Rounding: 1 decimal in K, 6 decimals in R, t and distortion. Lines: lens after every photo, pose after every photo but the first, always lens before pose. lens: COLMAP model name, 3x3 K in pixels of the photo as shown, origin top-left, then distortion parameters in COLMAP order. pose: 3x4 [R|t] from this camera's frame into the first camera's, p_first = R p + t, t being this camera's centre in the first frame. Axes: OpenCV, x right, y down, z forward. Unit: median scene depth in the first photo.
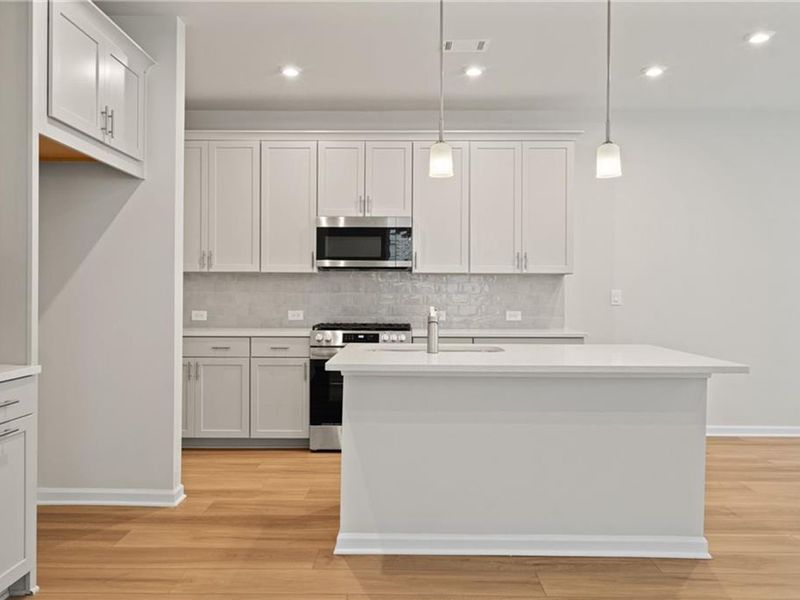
lens RADIAL K [[615.0, 0, 397.1], [0, 615.0, 299.9], [0, 0, 1]] dist [0.006562, 0.002684]
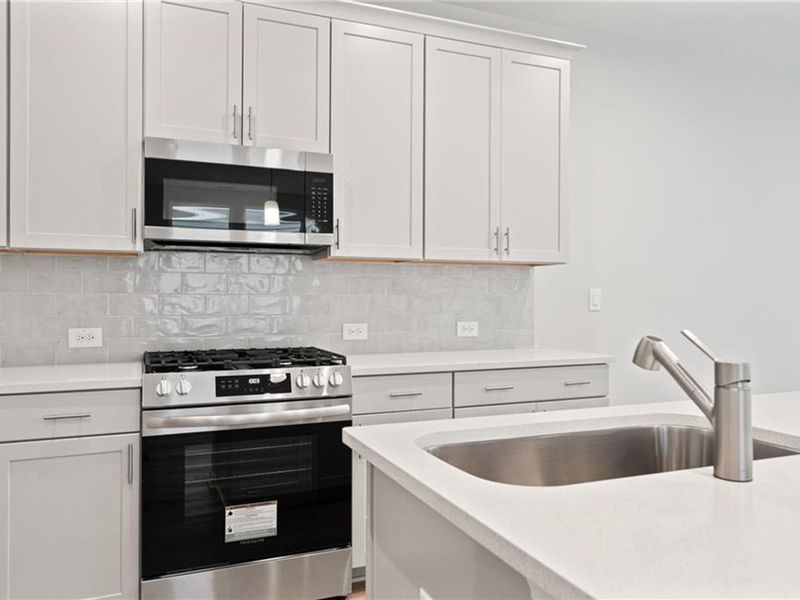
lens RADIAL K [[615.0, 0, 387.0], [0, 615.0, 295.0], [0, 0, 1]] dist [0.006562, 0.002684]
pose [[0.922497, -0.000882, 0.386003, -0.141764], [0.005784, 0.999917, -0.011539, -0.002938], [-0.385961, 0.012877, 0.922425, 0.475480]]
